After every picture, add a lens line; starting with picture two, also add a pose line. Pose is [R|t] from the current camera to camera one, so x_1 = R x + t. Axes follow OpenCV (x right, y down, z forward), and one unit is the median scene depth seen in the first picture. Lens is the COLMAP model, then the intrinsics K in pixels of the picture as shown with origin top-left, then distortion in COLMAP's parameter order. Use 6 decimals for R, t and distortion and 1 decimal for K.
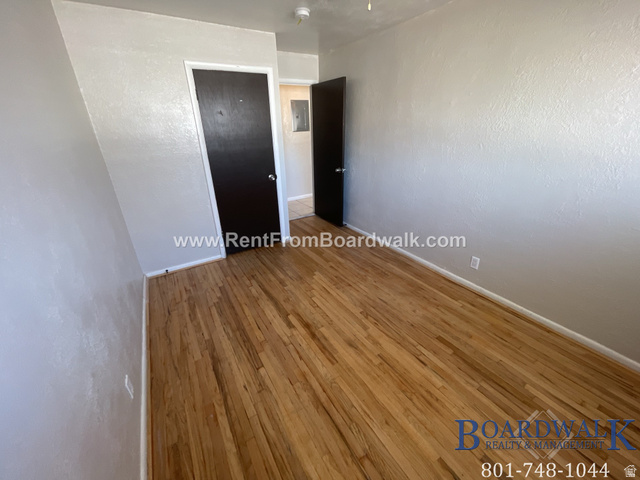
lens RADIAL K [[259.2, 0, 316.6], [0, 259.2, 237.8], [0, 0, 1]] dist [-0.003768, -0.000523]
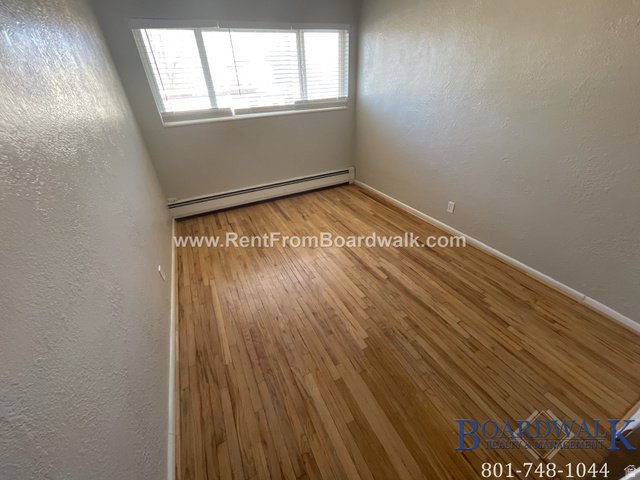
lens RADIAL K [[259.2, 0, 316.6], [0, 259.2, 237.8], [0, 0, 1]] dist [-0.003768, -0.000523]
pose [[-0.992830, 0.003265, 0.119491, 0.038881], [0.100027, 0.569998, 0.815535, -0.592551], [-0.065446, 0.821639, -0.566238, 1.378323]]
